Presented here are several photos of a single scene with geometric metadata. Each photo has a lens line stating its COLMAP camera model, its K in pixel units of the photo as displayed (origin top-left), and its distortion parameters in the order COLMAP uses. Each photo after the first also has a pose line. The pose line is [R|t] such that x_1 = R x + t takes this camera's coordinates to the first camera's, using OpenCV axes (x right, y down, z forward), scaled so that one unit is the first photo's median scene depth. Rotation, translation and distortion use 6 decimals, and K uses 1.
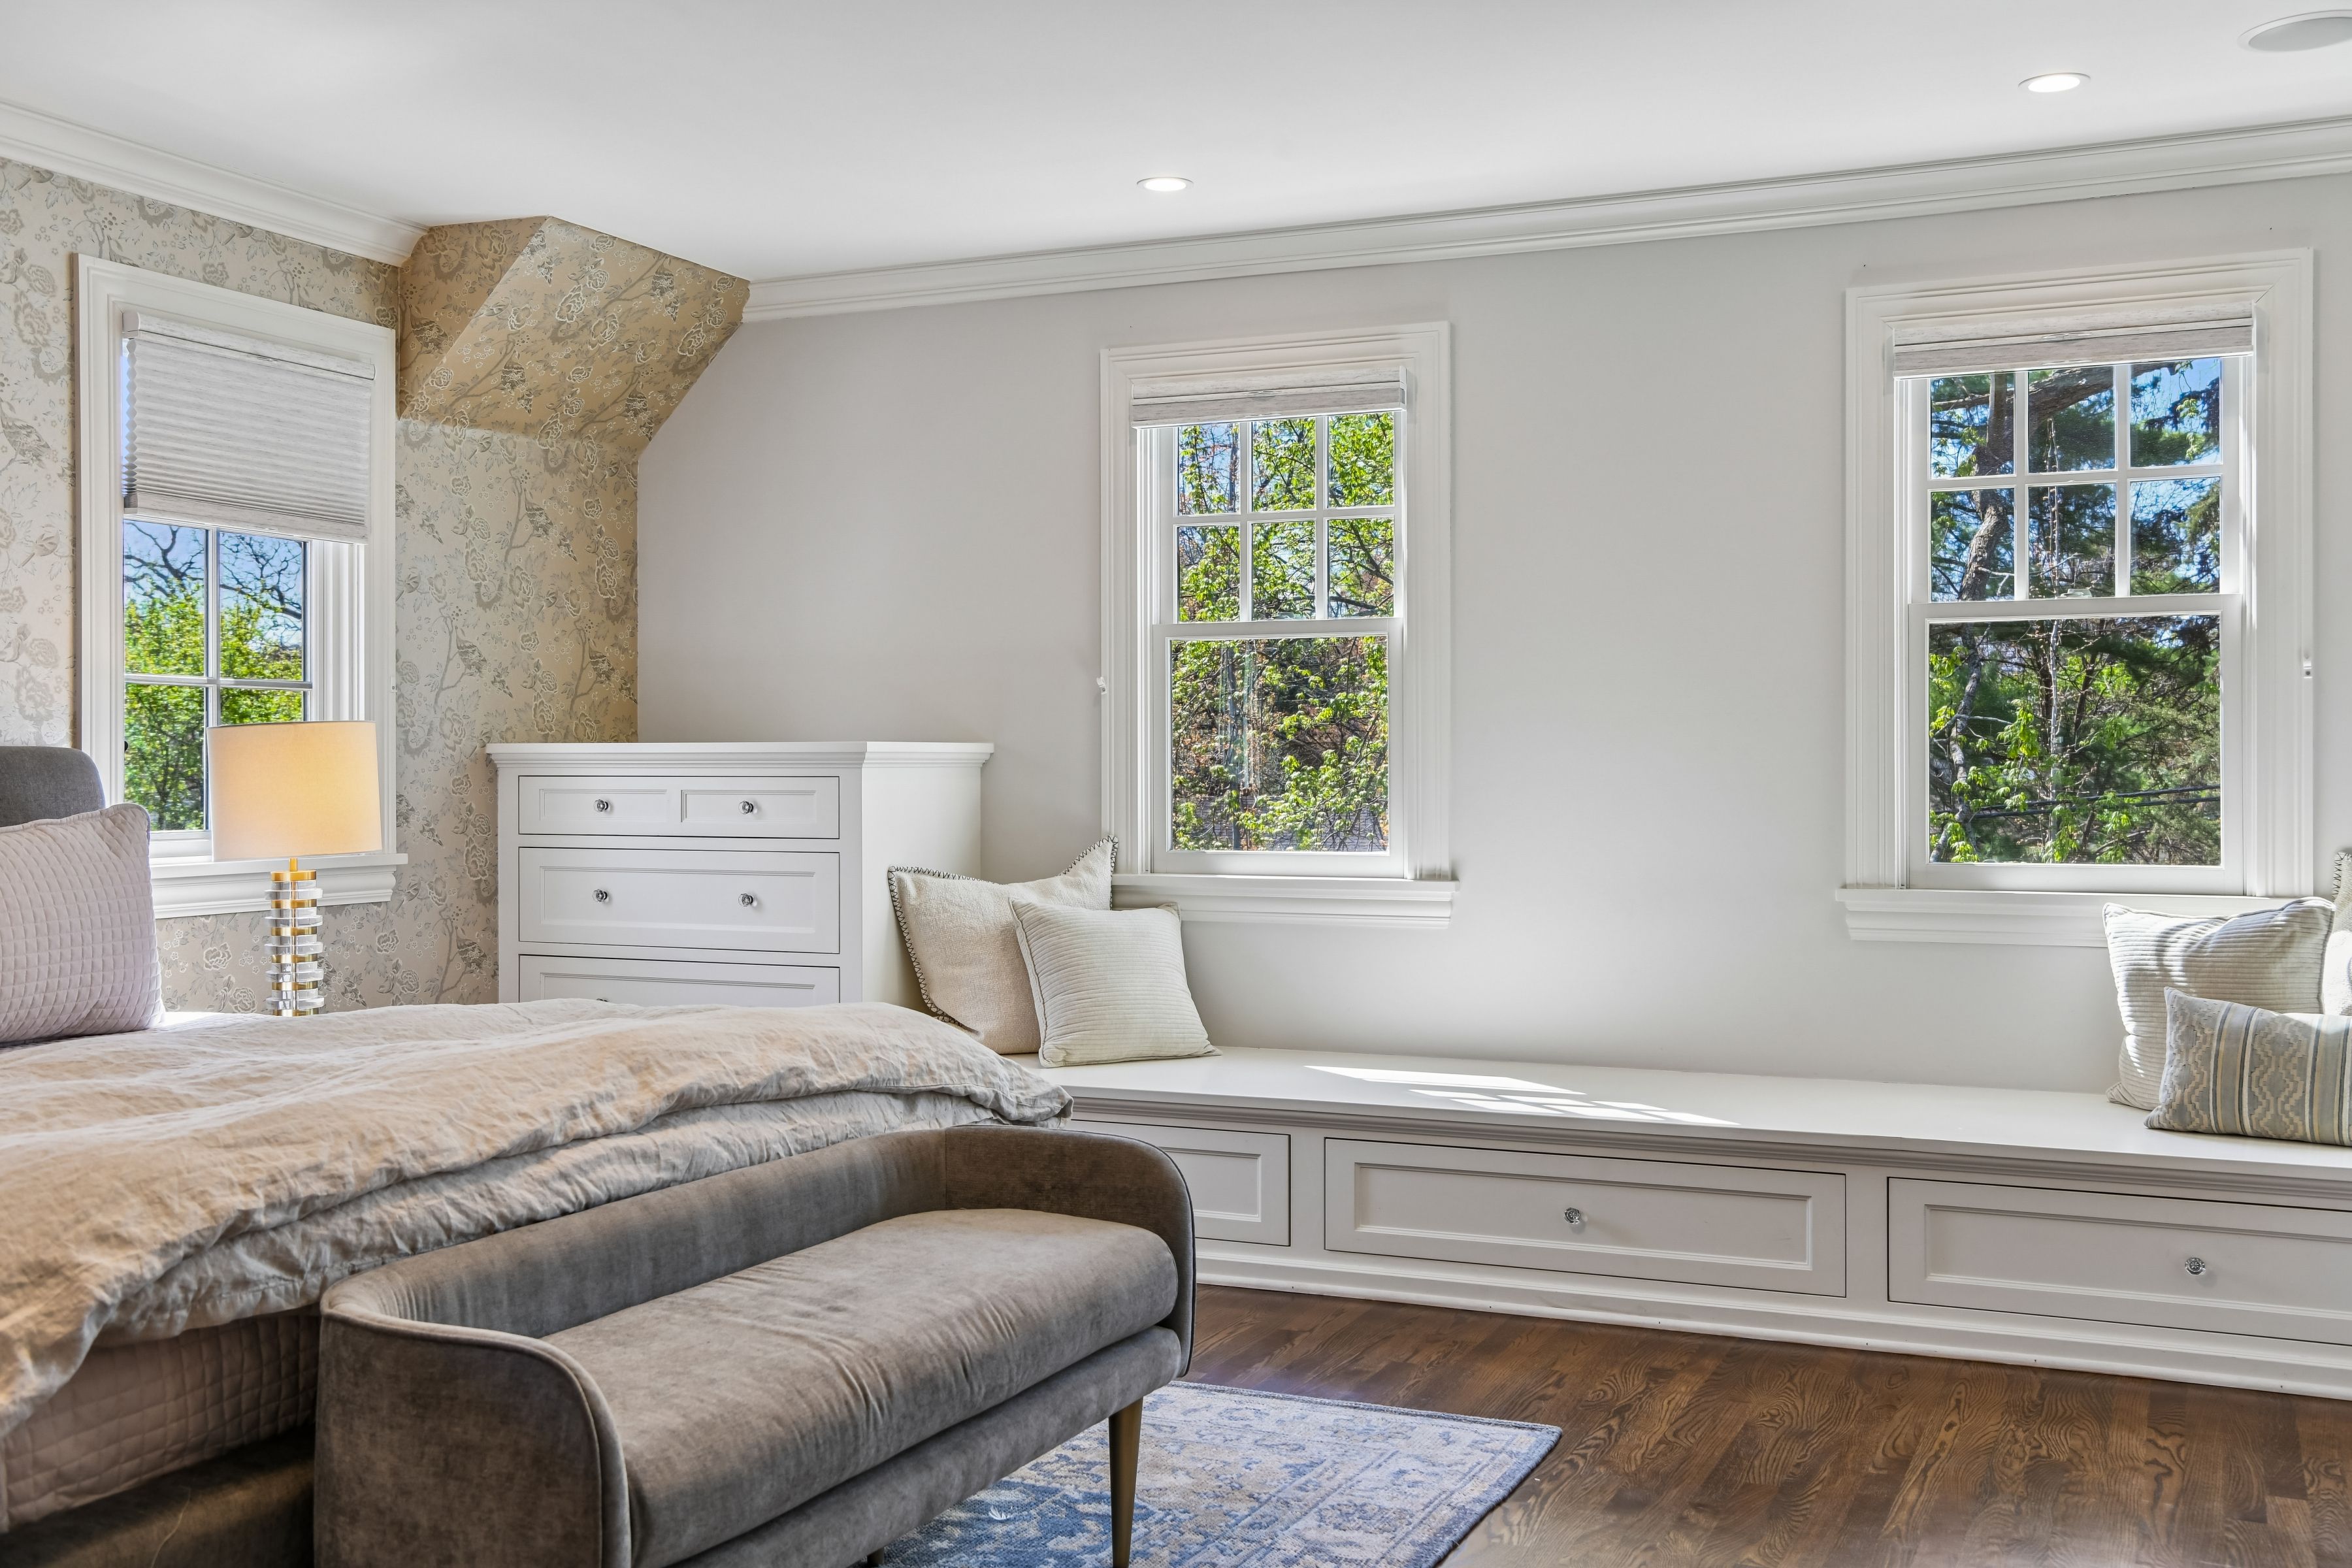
lens RADIAL K [[2276.8, 0, 1184.5], [0, 2276.8, 768.5], [0, 0, 1]] dist [-0.002348, 0.103967]
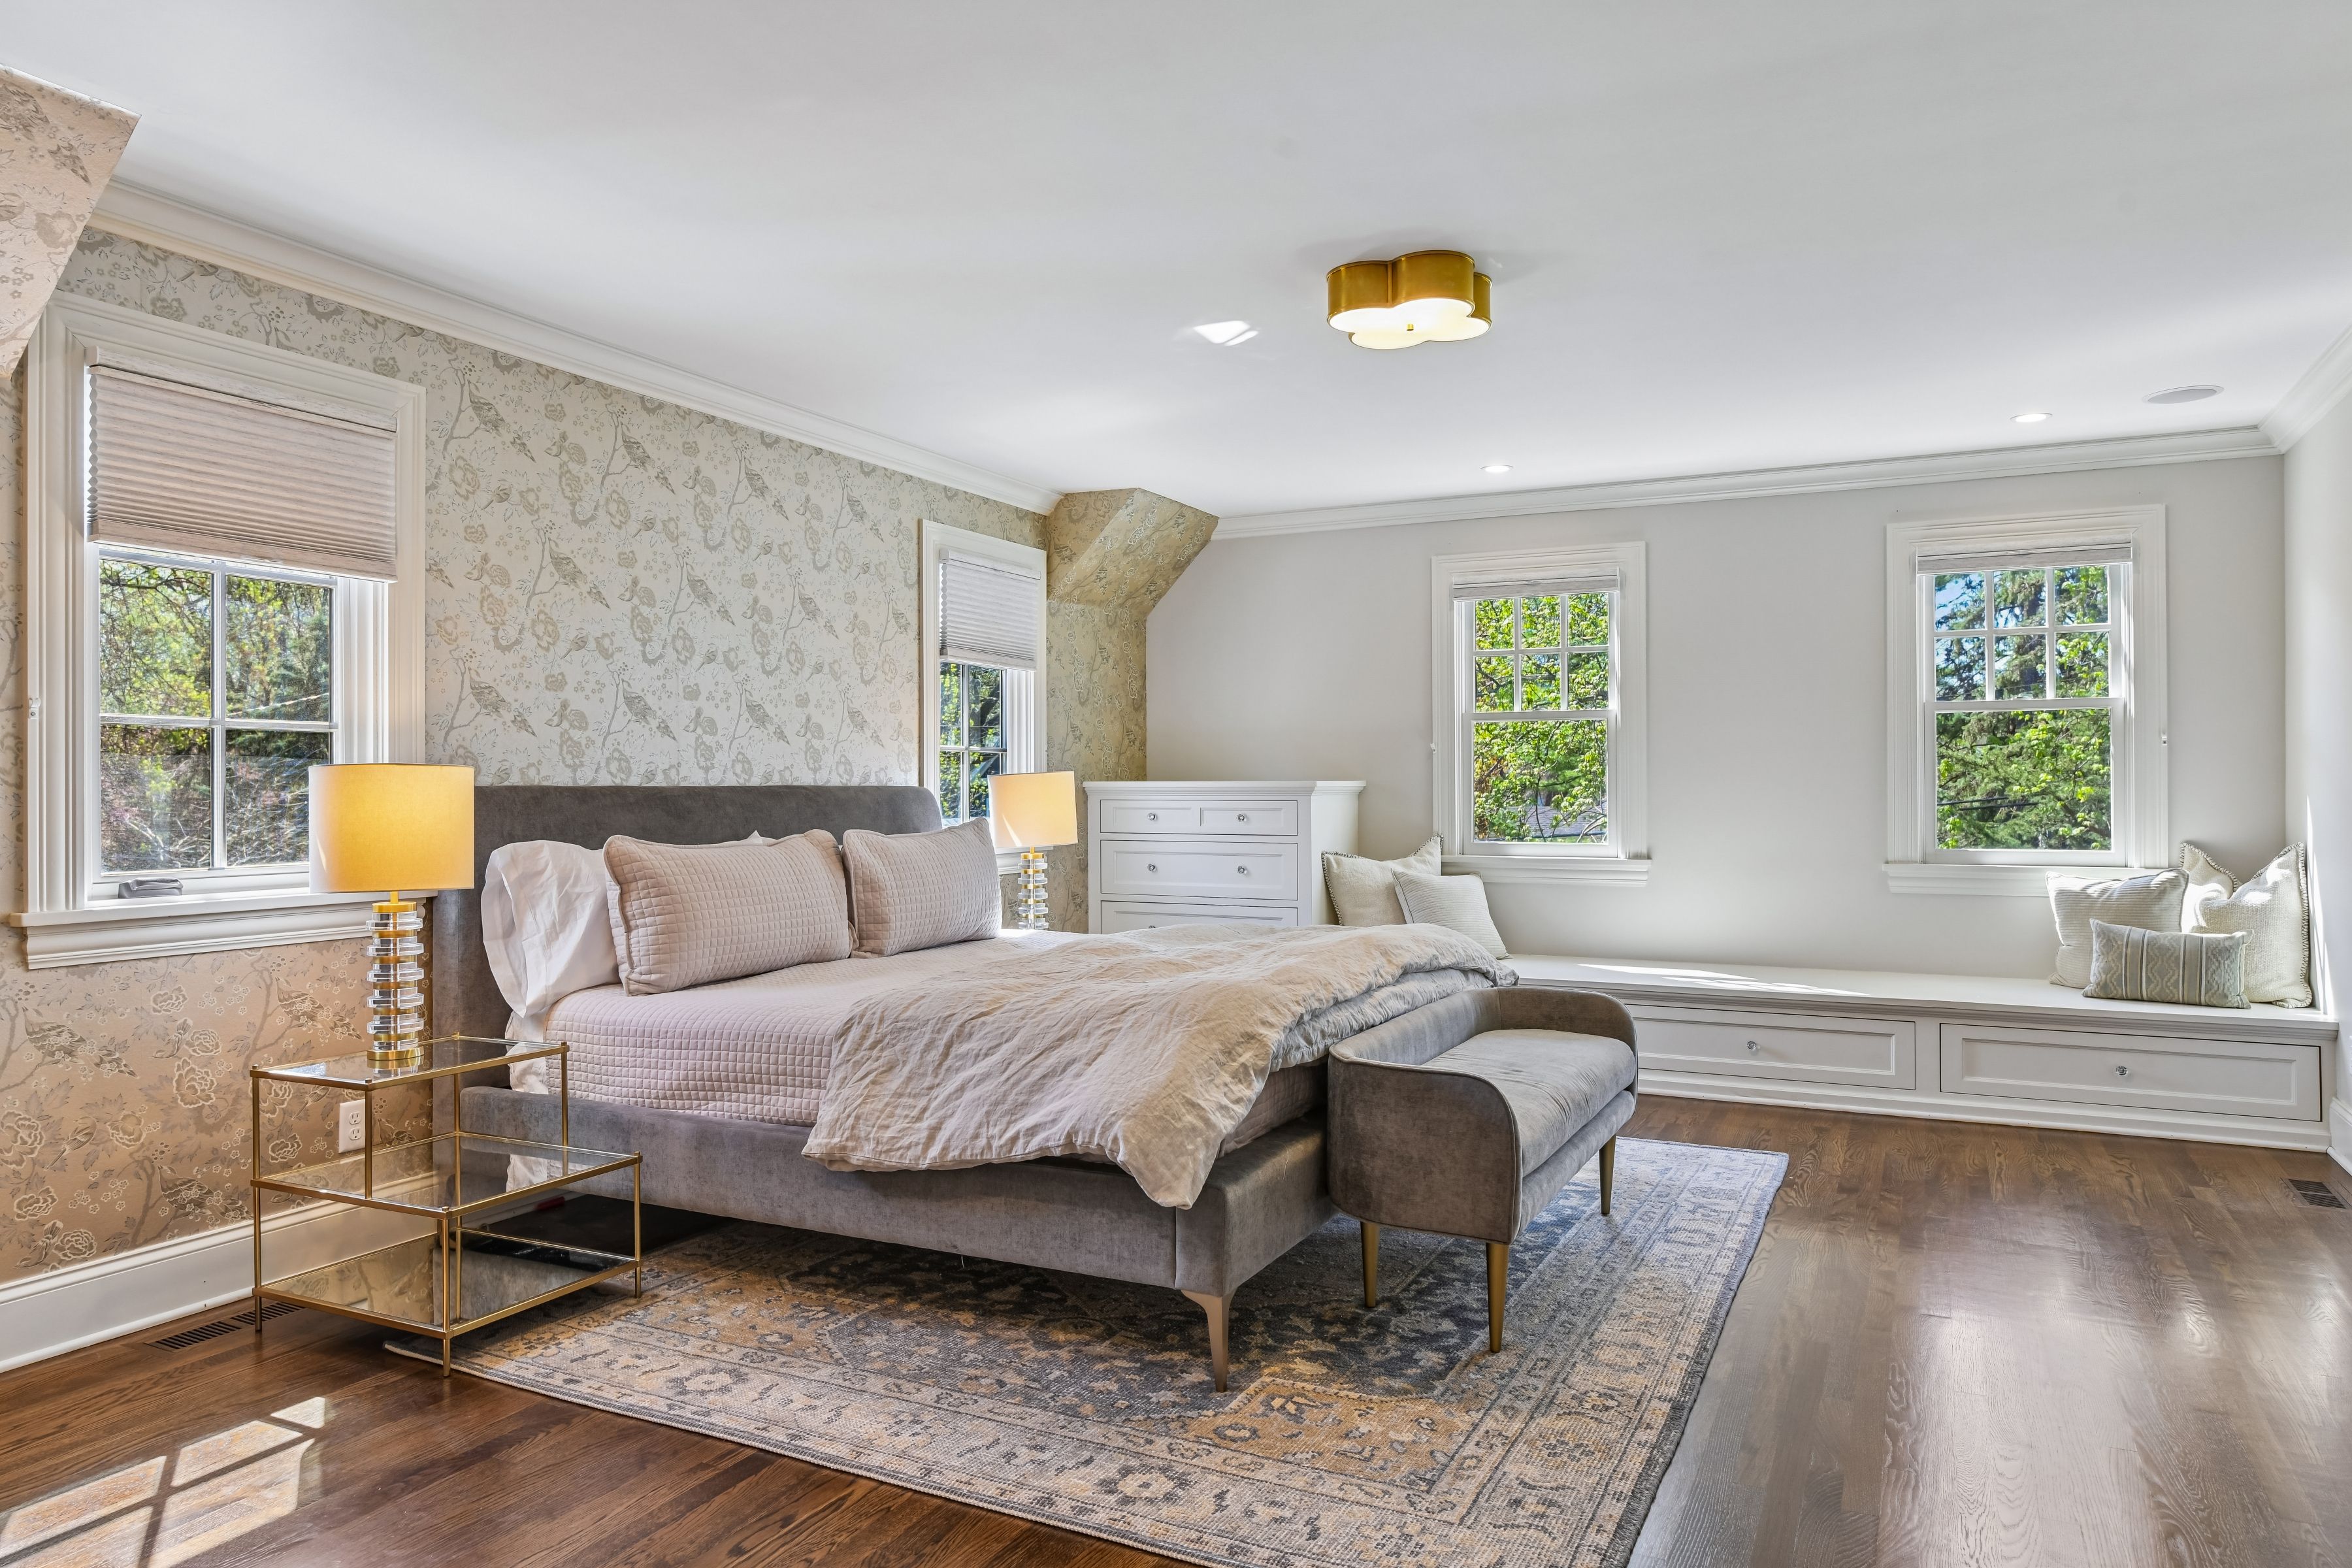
lens RADIAL K [[1477.6, 0, 1187.9], [0, 1477.6, 782.8], [0, 0, 1]] dist [0.000712, -0.001259]
pose [[0.999093, -0.001940, -0.042536, -0.201779], [0.001814, 0.999994, -0.003004, -0.007410], [0.042542, 0.002924, 0.999090, -0.165842]]
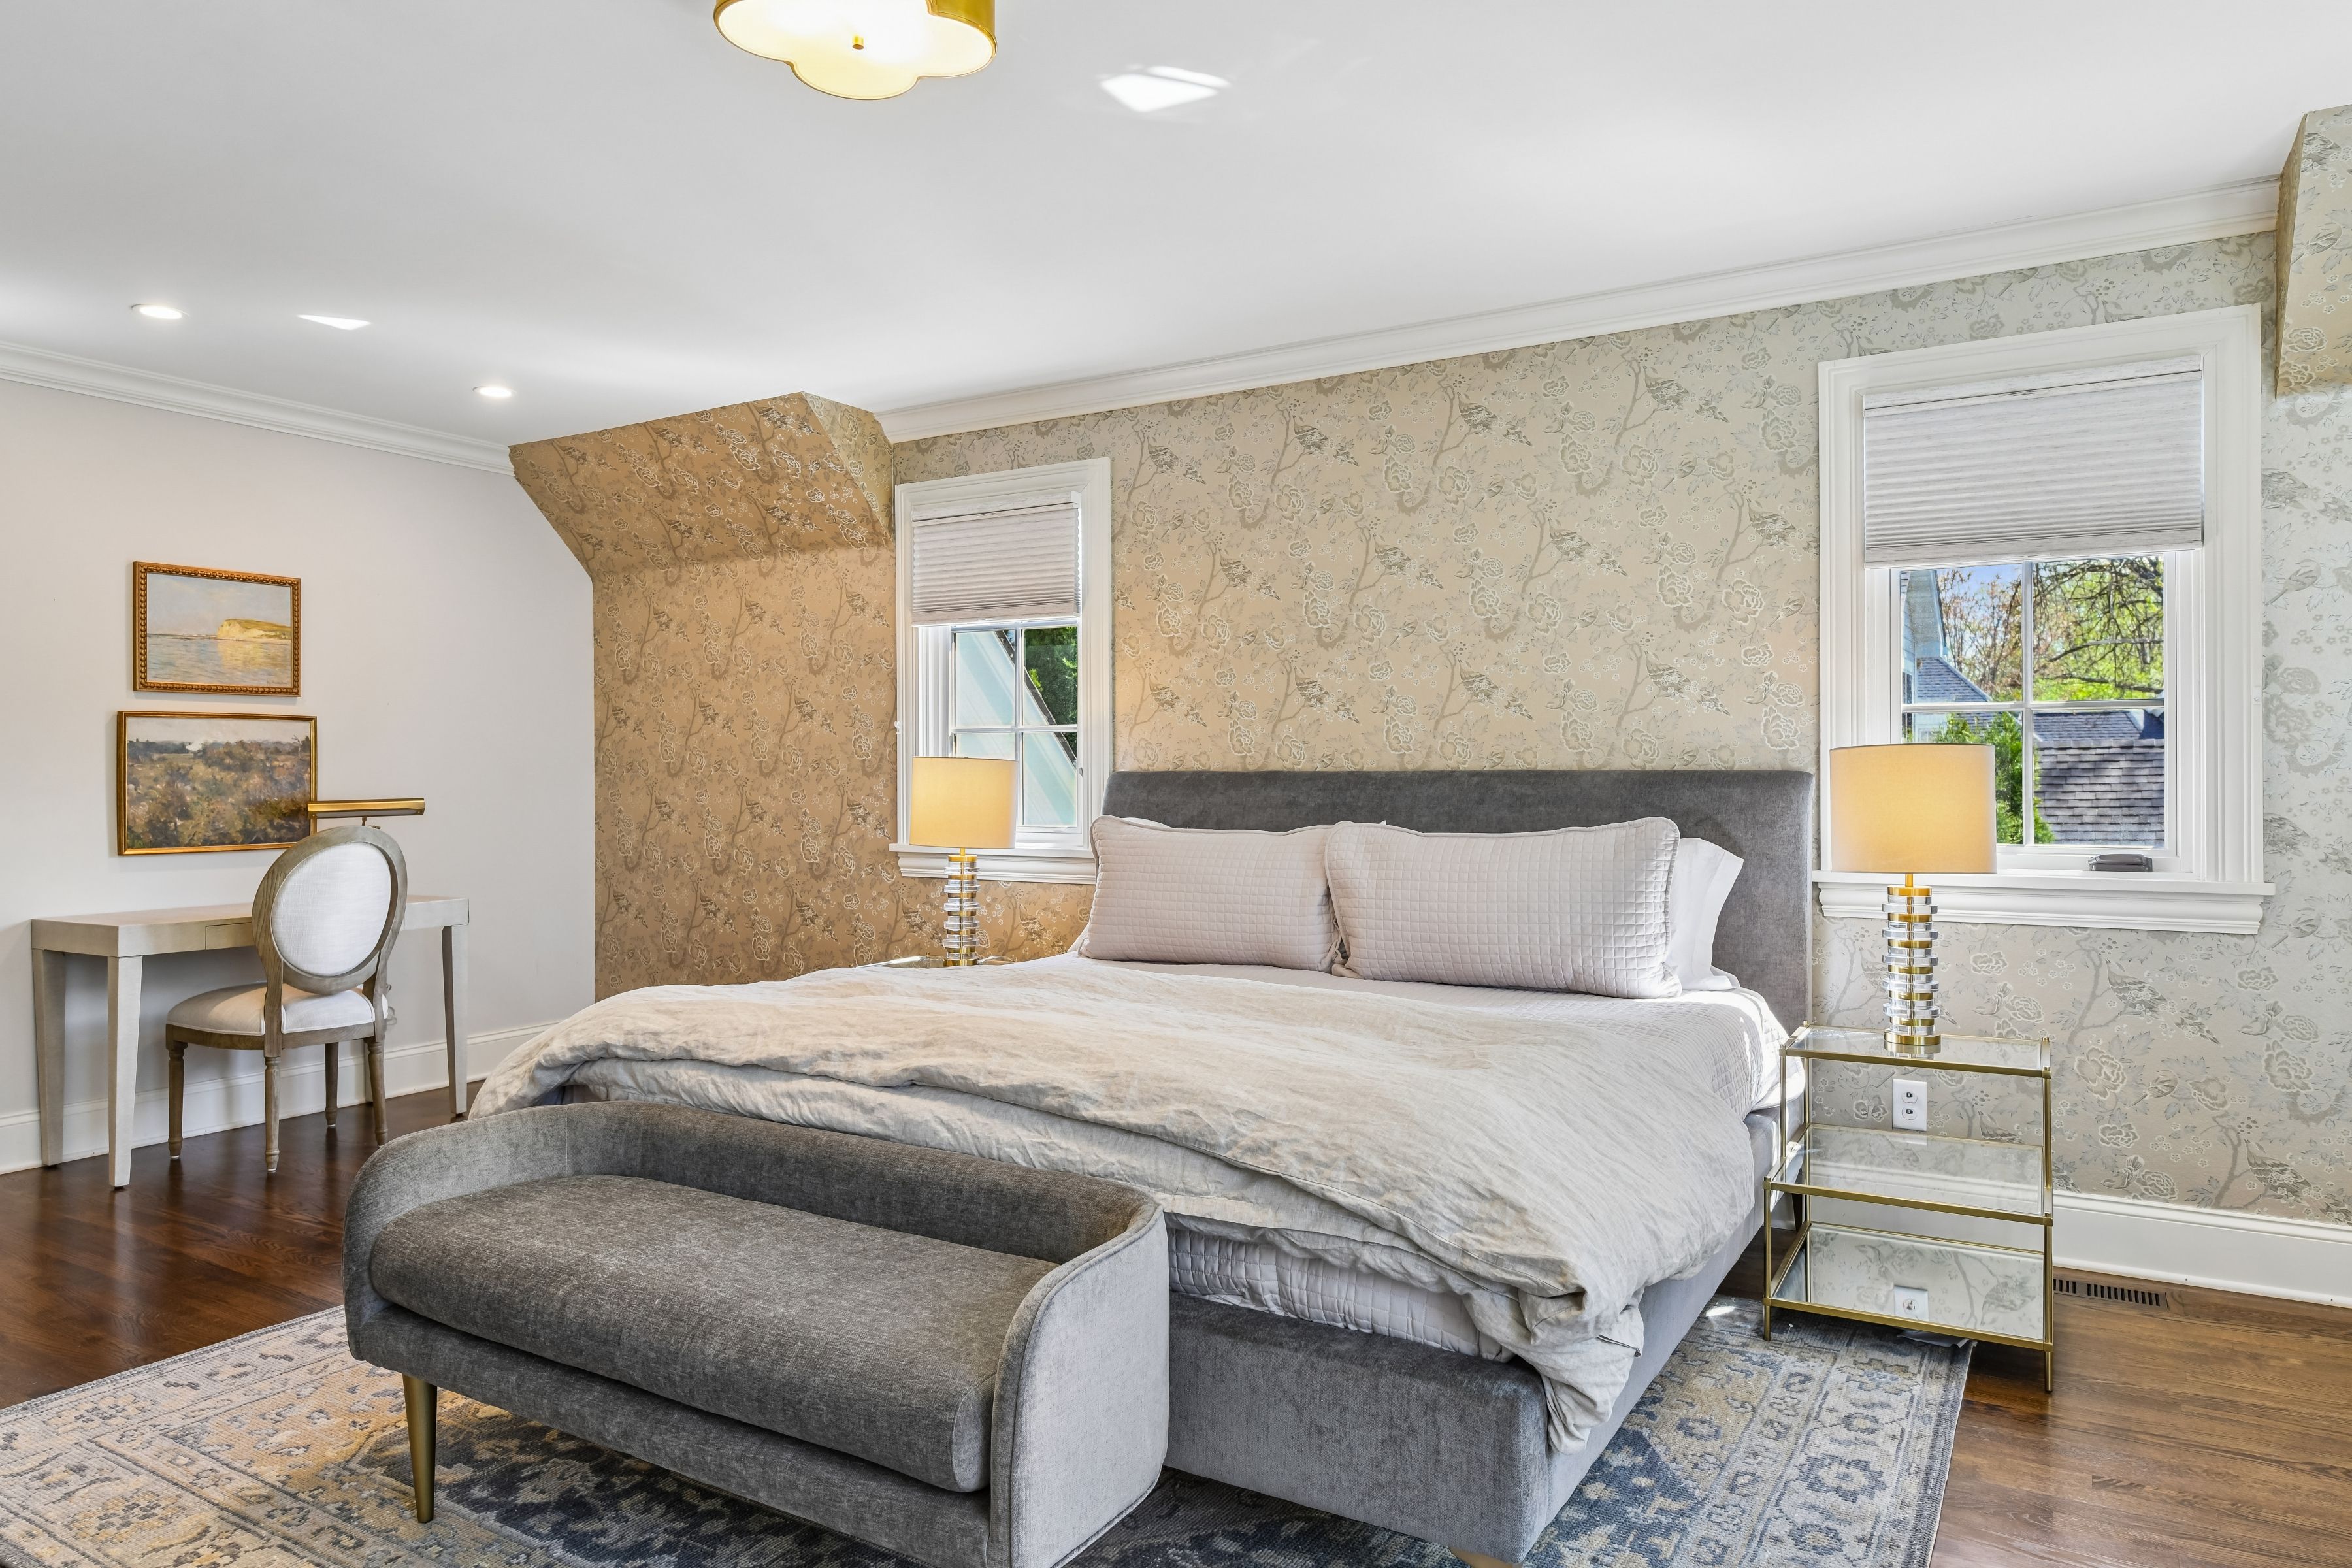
lens RADIAL K [[1477.6, 0, 1187.9], [0, 1477.6, 782.8], [0, 0, 1]] dist [0.000712, -0.001259]
pose [[-0.110372, 0.008751, -0.993852, 0.307118], [0.002721, 0.999960, 0.008503, -0.009289], [0.993887, -0.001766, -0.110391, 0.698017]]
